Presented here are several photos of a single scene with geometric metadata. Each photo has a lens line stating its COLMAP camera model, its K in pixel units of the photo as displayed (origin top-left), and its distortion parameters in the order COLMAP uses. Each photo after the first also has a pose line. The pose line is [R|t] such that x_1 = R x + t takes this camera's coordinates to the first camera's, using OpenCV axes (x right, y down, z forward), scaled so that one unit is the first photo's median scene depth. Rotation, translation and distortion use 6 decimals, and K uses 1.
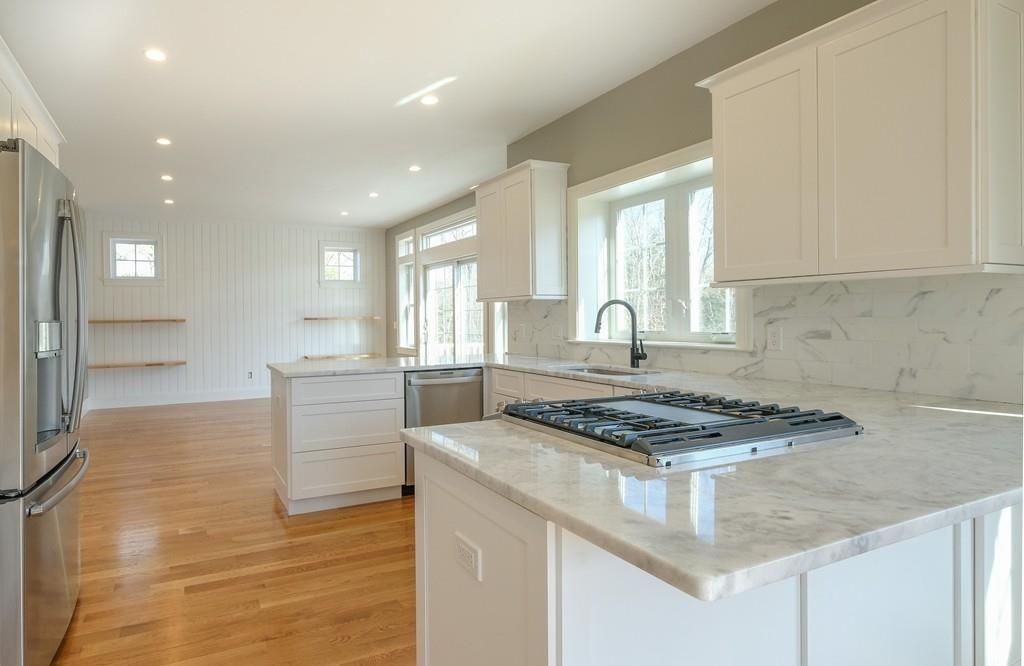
lens RADIAL K [[538.8, 0, 407.2], [0, 538.8, 316.9], [0, 0, 1]] dist [-0.001856, -0.001289]
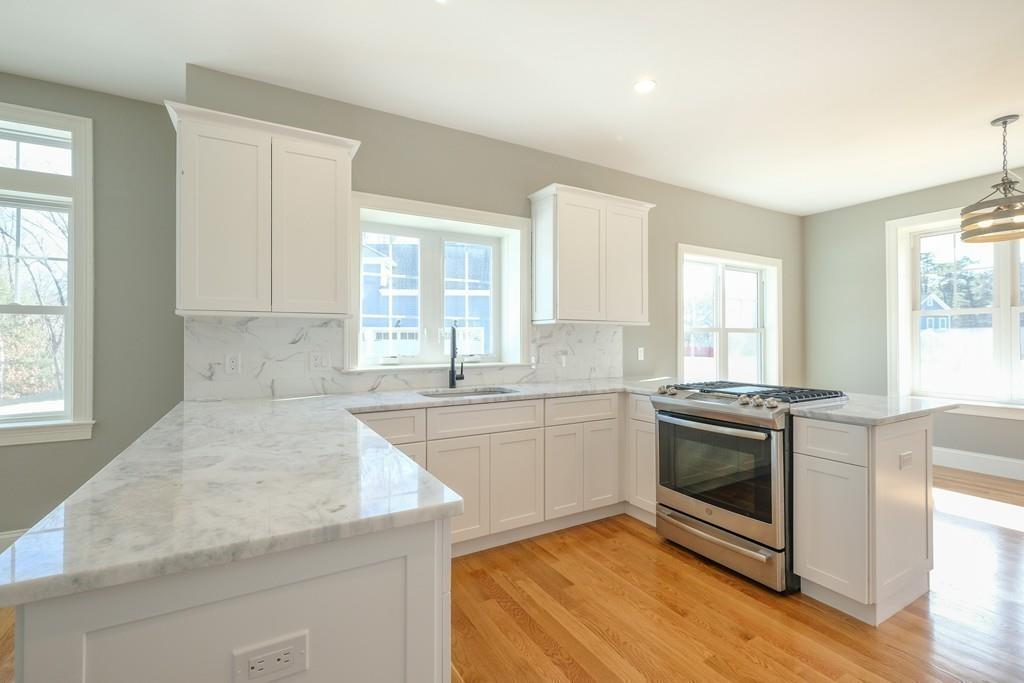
lens RADIAL K [[448.0, 0, 509.0], [0, 448.0, 336.9], [0, 0, 1]] dist [-0.004496, 0.000236]
pose [[-0.114557, 0.017757, 0.993258, -0.431972], [0.000876, 0.999842, -0.017773, 0.004245], [-0.993416, -0.001166, -0.114554, 0.844282]]
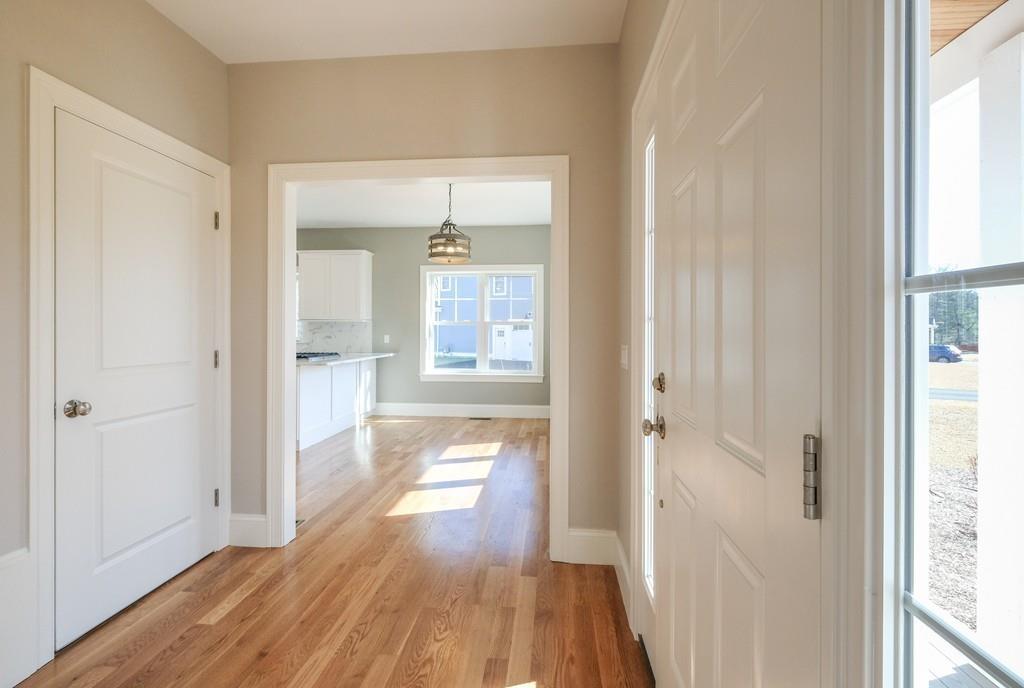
lens RADIAL K [[465.6, 0, 512.2], [0, 465.6, 334.4], [0, 0, 1]] dist [-0.003822, -0.000218]
pose [[0.477795, 0.004503, 0.878460, -0.730218], [-0.009304, 0.999957, -0.000065, 0.004318], [-0.878422, -0.008142, 0.477816, -0.821677]]
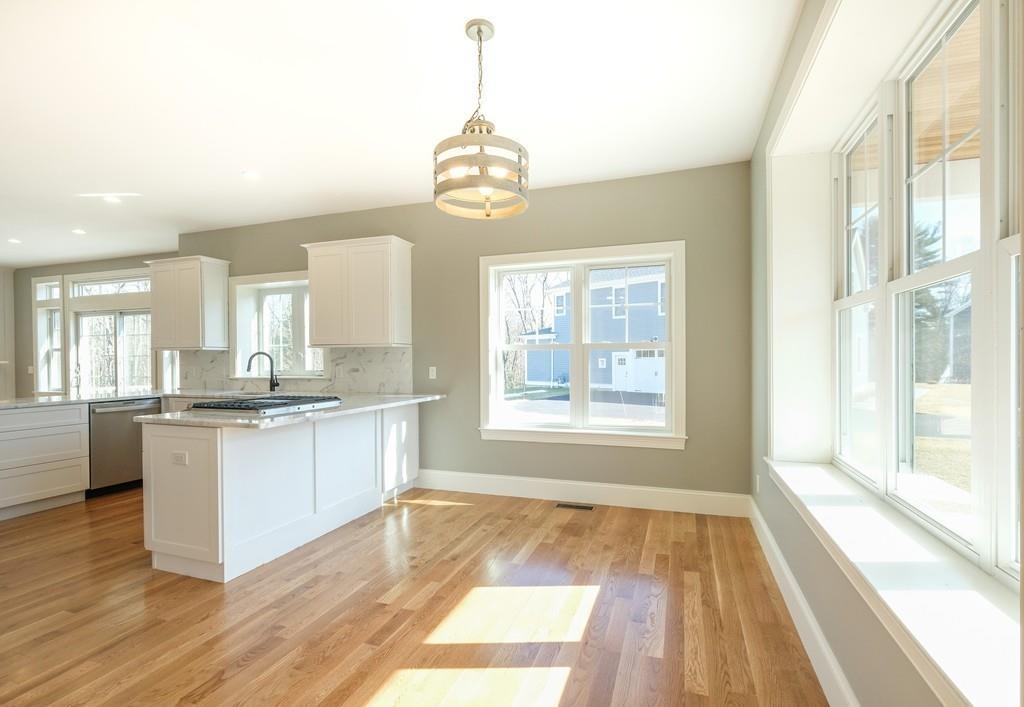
lens RADIAL K [[474.8, 0, 515.9], [0, 474.8, 363.9], [0, 0, 1]] dist [0.008219, -0.000116]
pose [[0.678072, -0.001364, 0.734994, -0.144534], [-0.002243, 0.999990, 0.003926, -0.001289], [-0.734992, -0.004310, 0.678062, -0.518437]]
